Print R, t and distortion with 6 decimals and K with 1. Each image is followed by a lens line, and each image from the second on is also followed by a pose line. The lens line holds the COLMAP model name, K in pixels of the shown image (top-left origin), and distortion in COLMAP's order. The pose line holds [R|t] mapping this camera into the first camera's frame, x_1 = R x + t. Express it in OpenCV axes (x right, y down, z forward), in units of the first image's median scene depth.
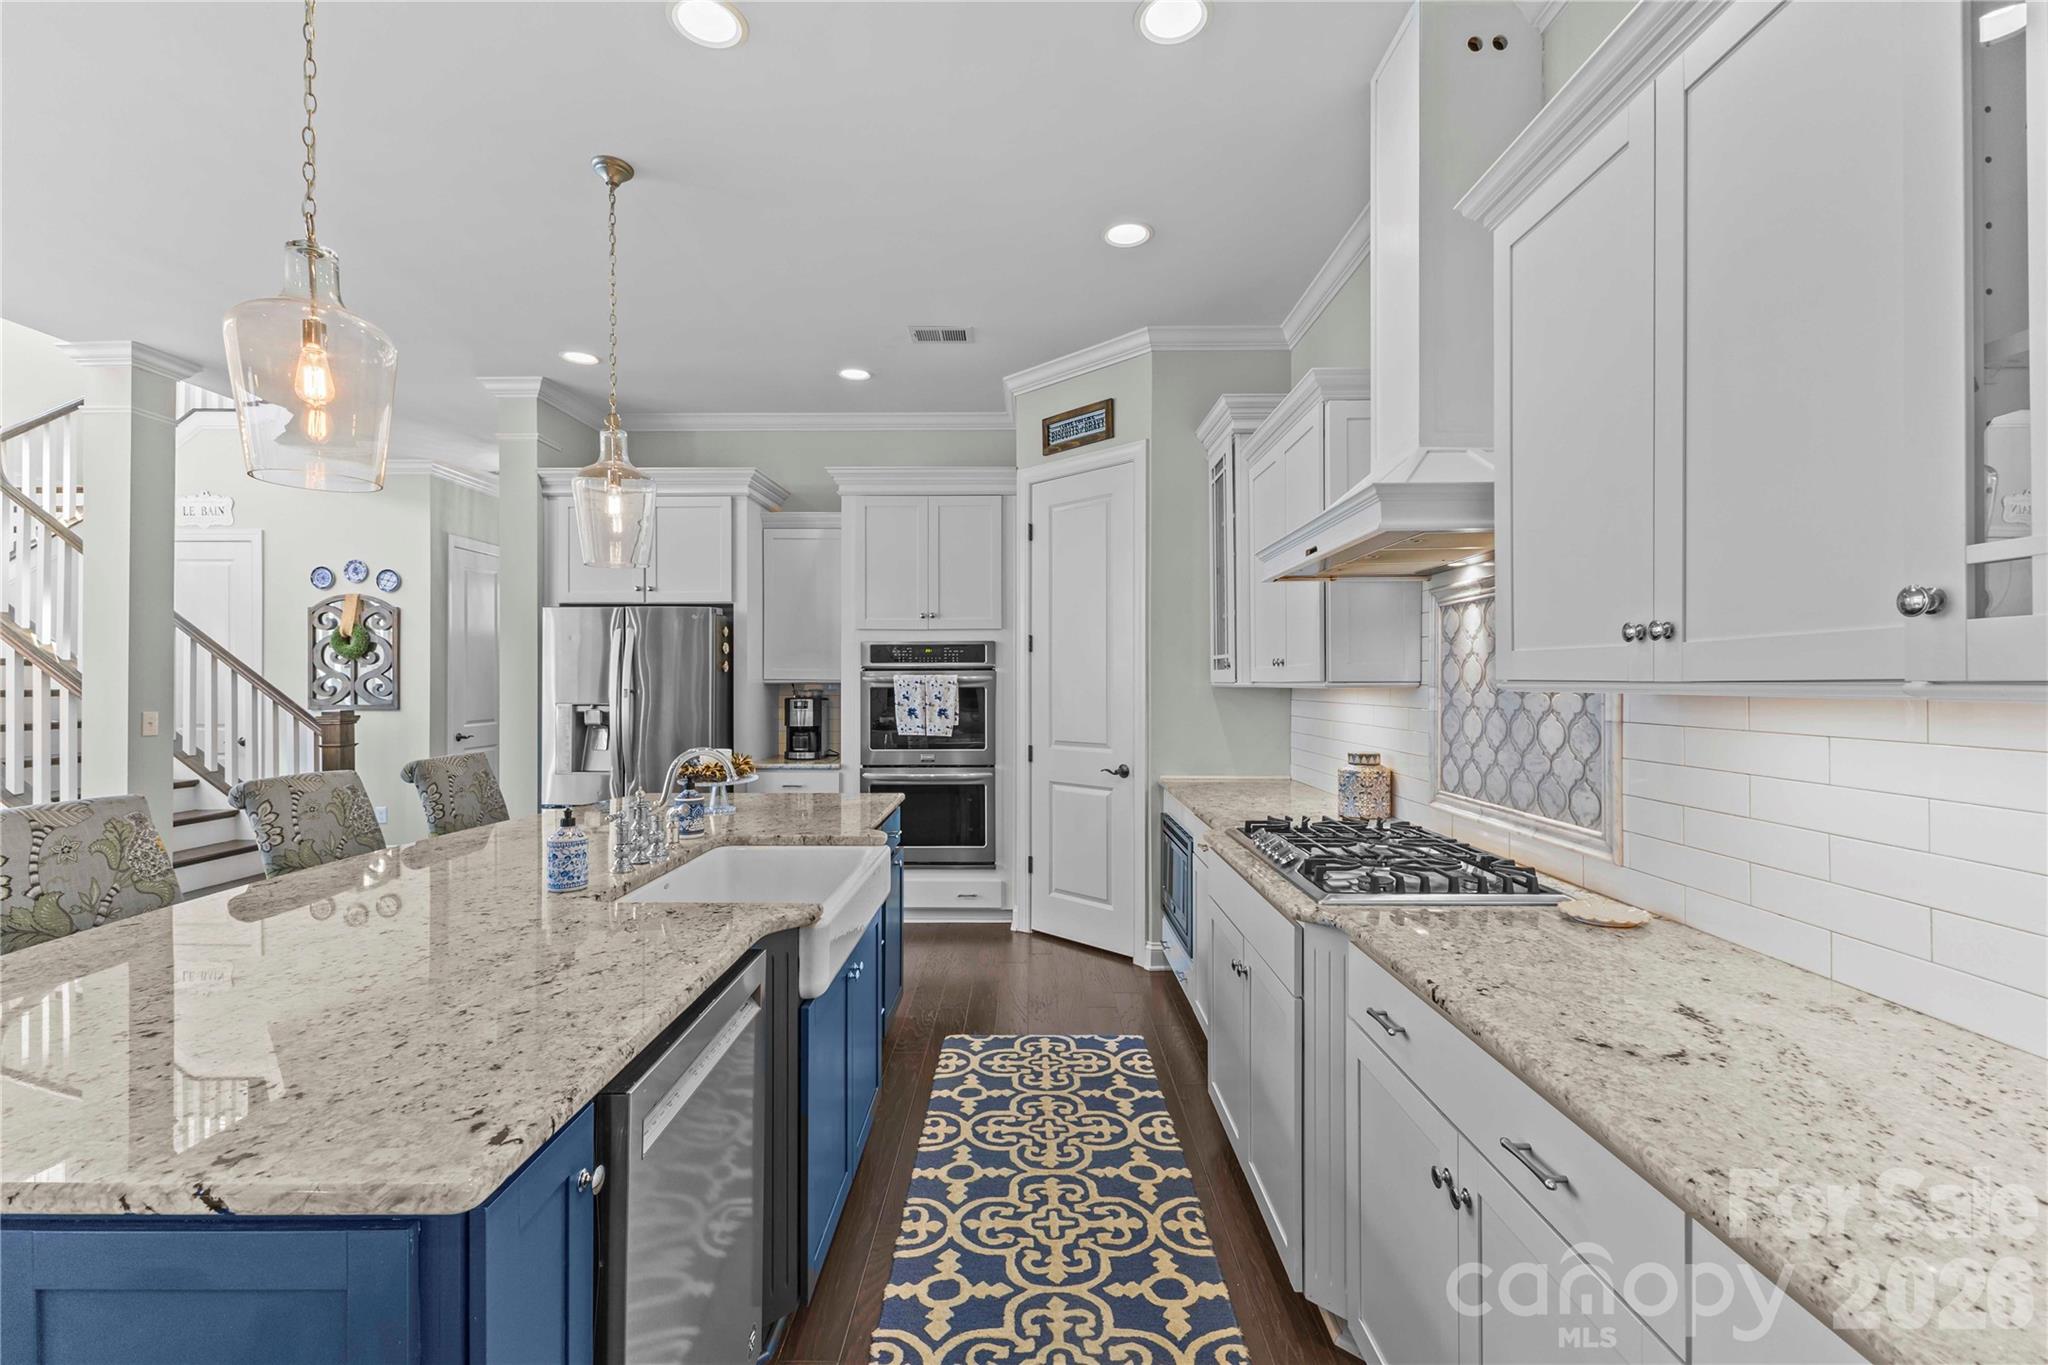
lens RADIAL K [[880.8, 0, 1026.1], [0, 880.8, 677.8], [0, 0, 1]] dist [0.006178, -0.000029]
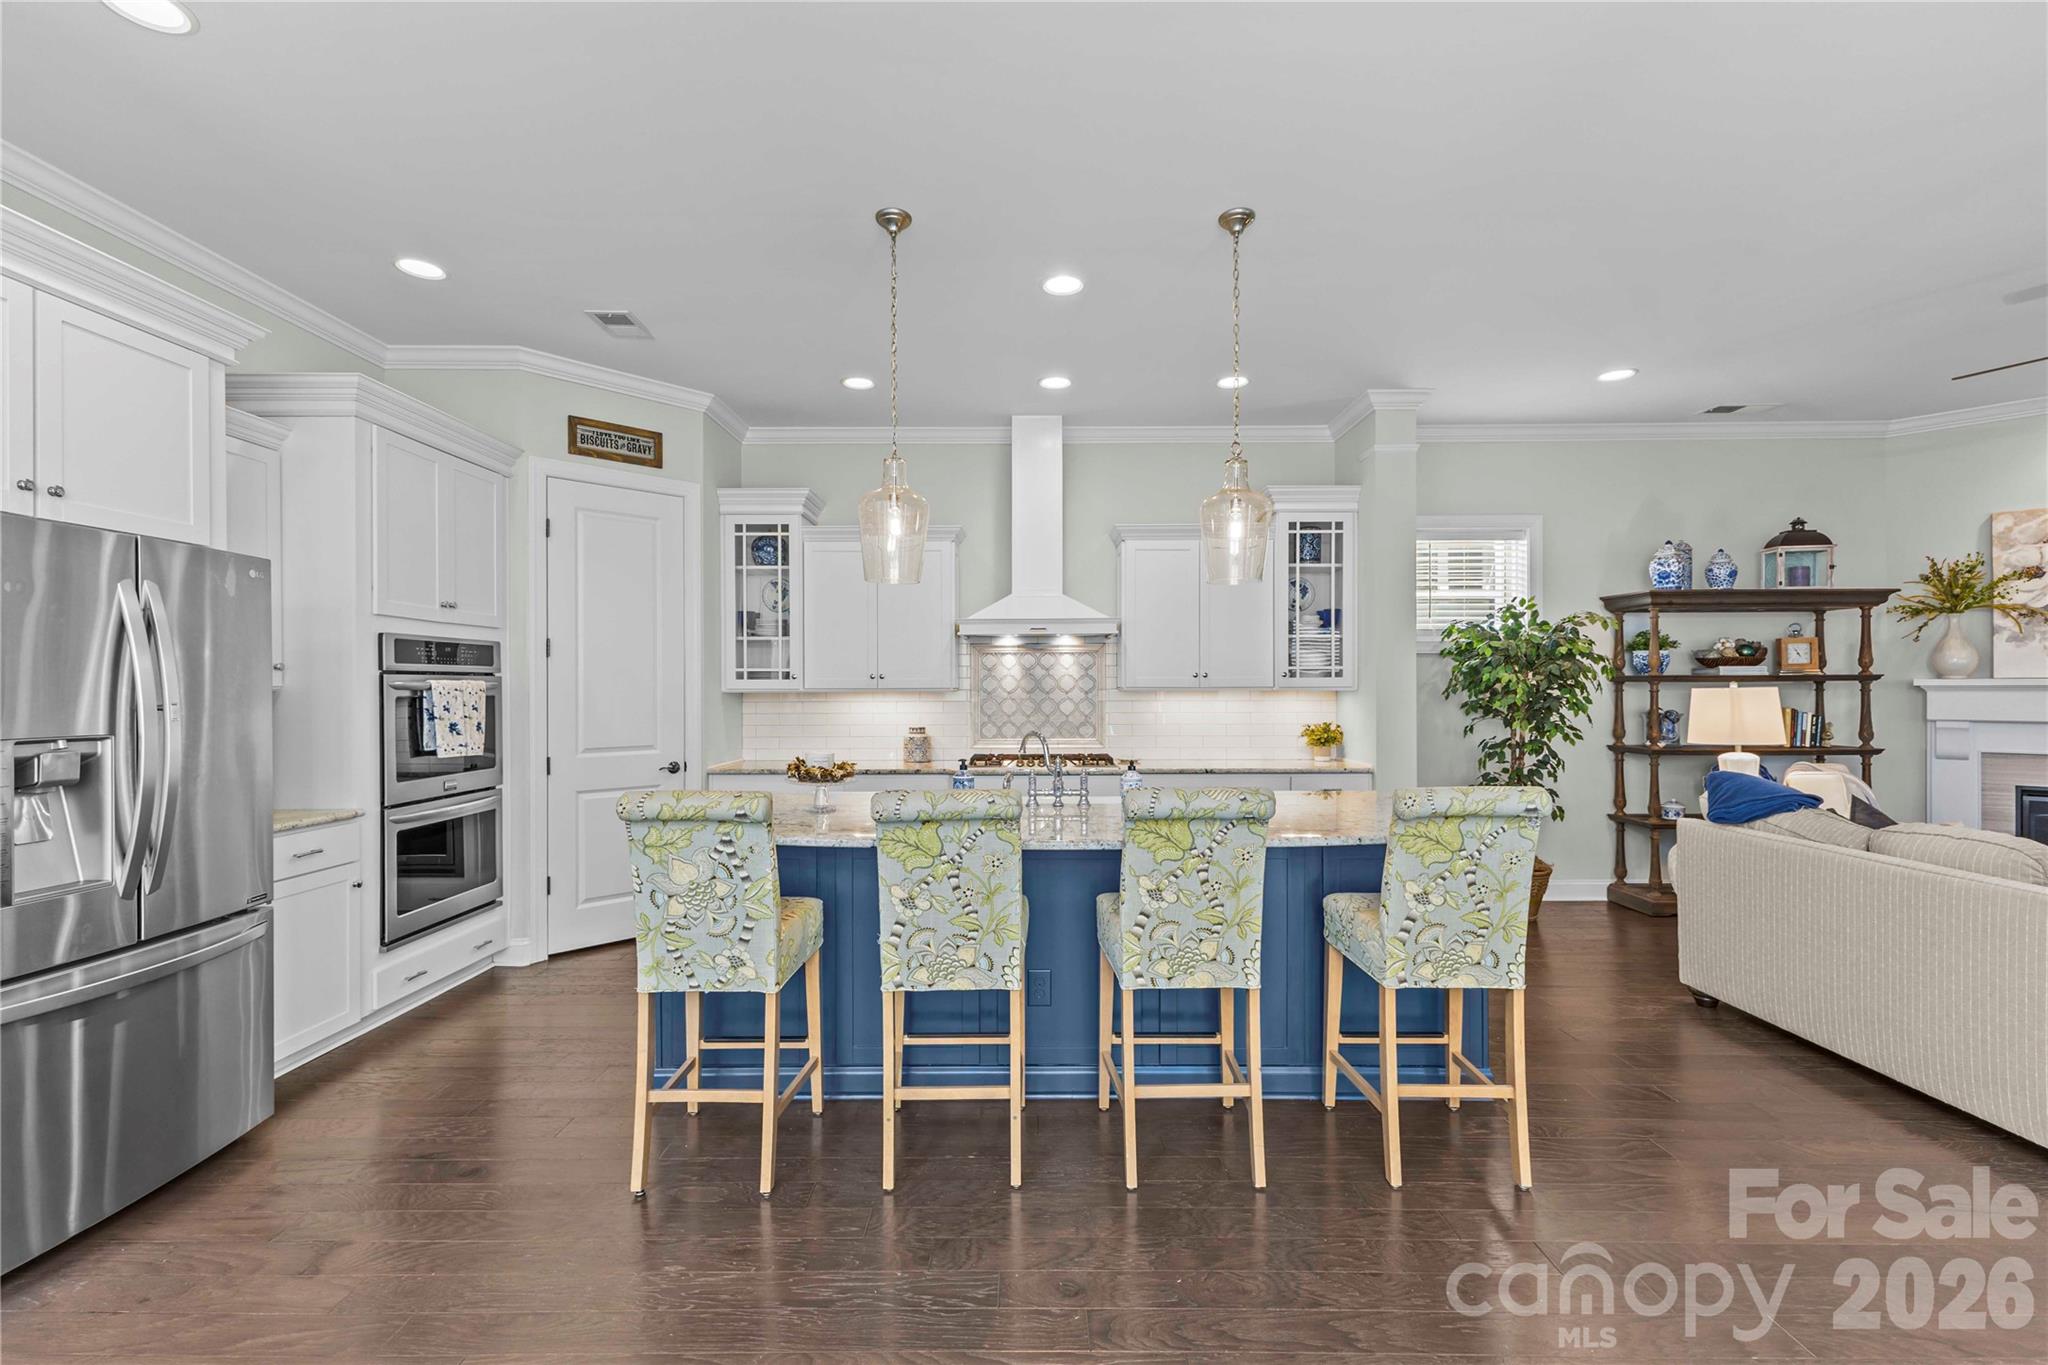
lens RADIAL K [[892.9, 0, 1027.5], [0, 892.9, 688.5], [0, 0, 1]] dist [0.008001, -0.000642]
pose [[-0.003978, 0.001456, 0.999991, -0.917546], [-0.001505, 0.999998, -0.001462, 0.004553], [-0.999991, -0.001511, -0.003976, 0.484272]]
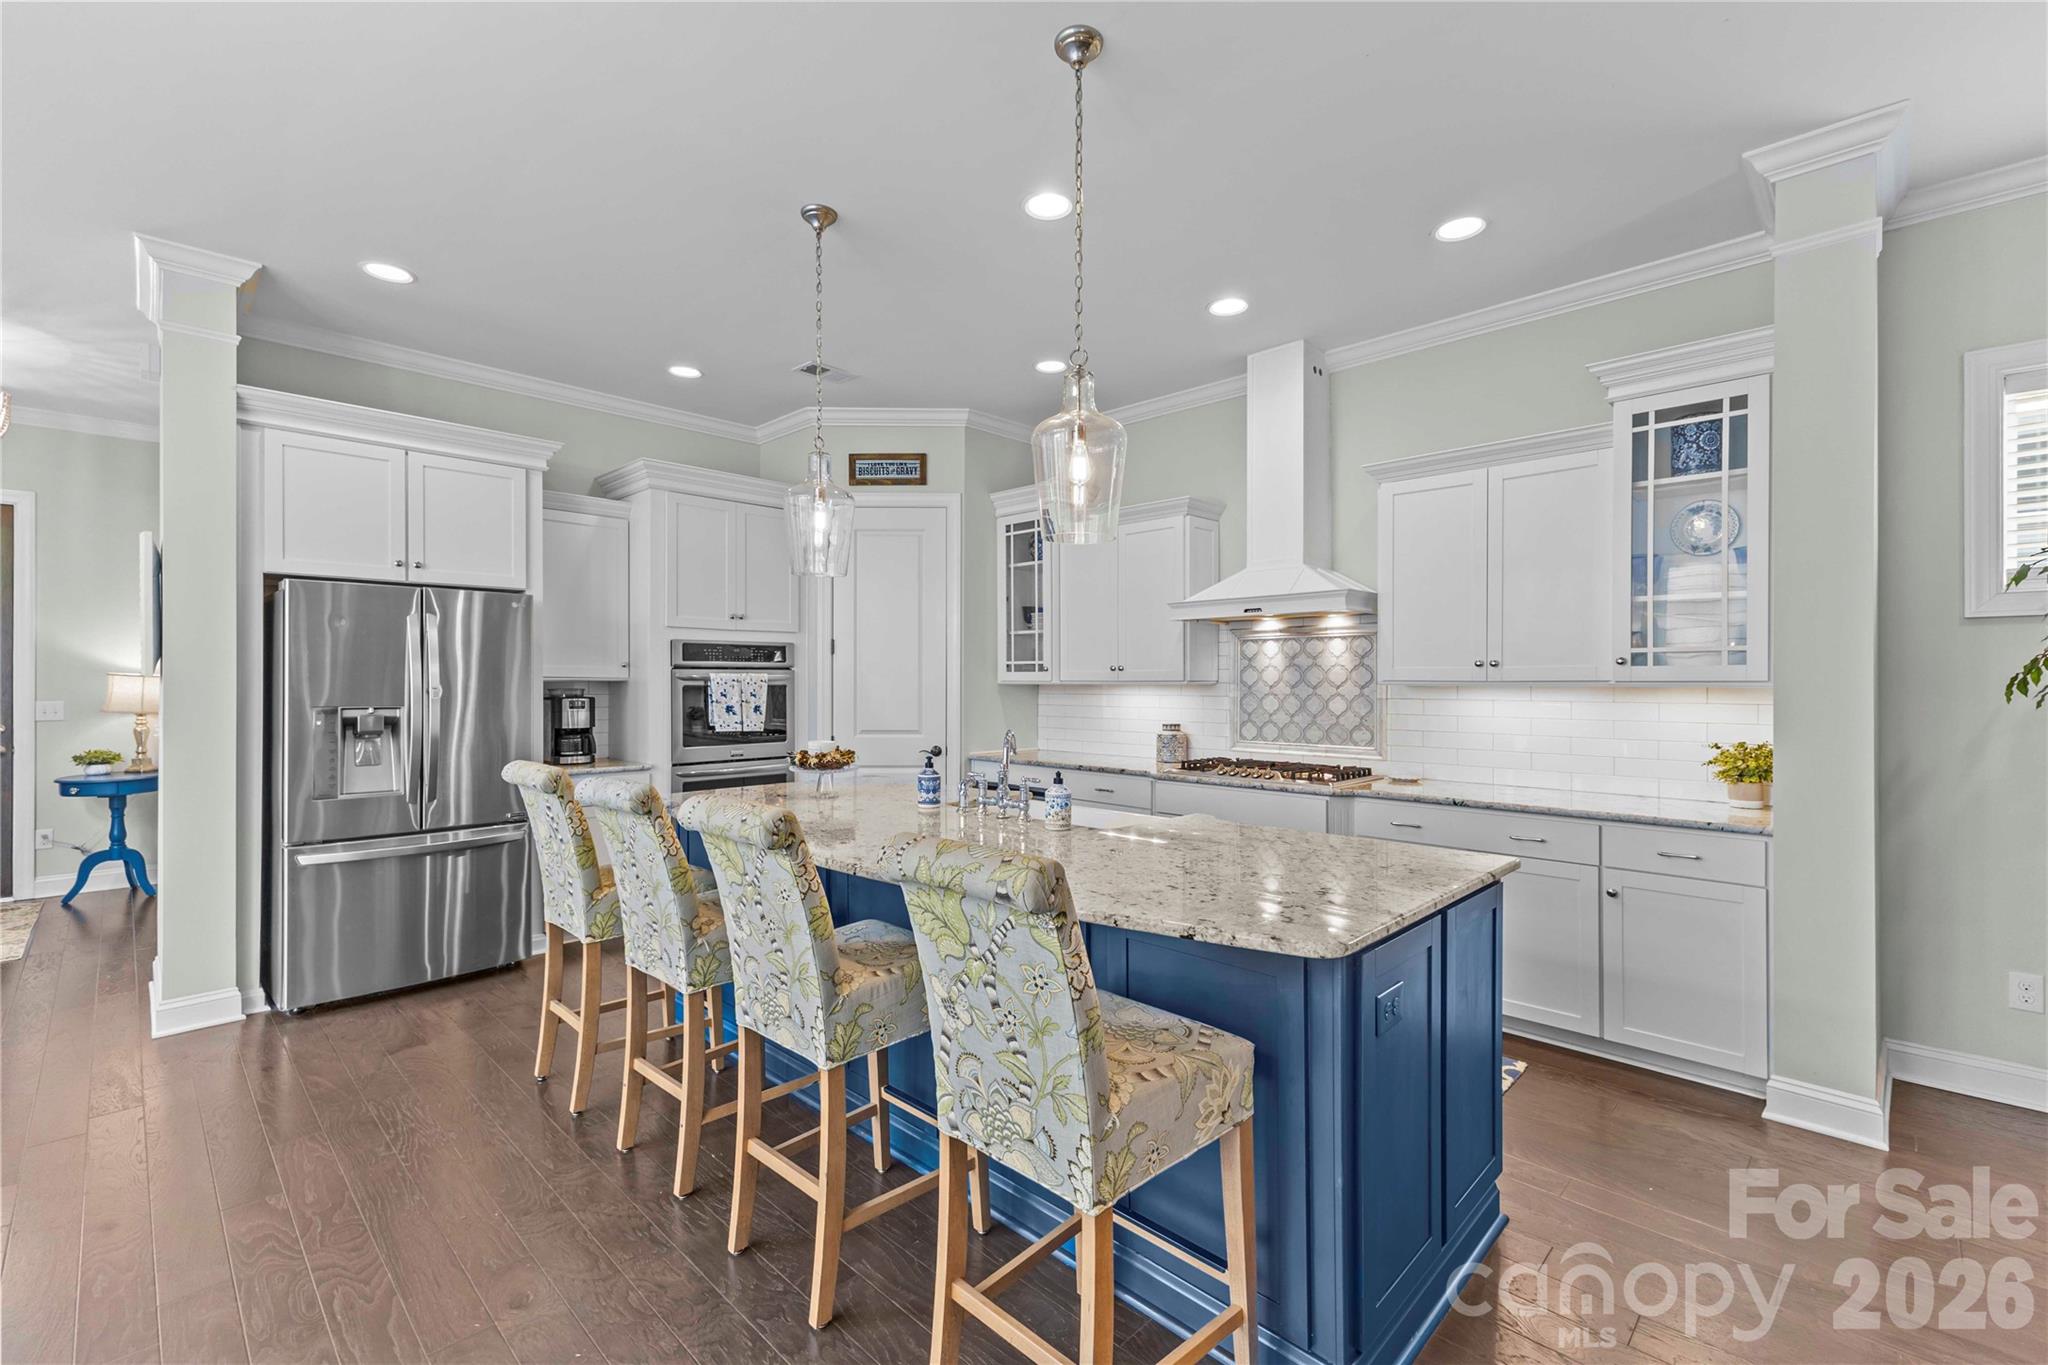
lens RADIAL K [[885.9, 0, 1019.1], [0, 885.9, 681.8], [0, 0, 1]] dist [0.007380, 0.000207]
pose [[0.696732, 0.002012, 0.717328, -0.633710], [-0.005660, 0.999980, 0.002693, 0.001956], [-0.717309, -0.005937, 0.696730, 0.024863]]
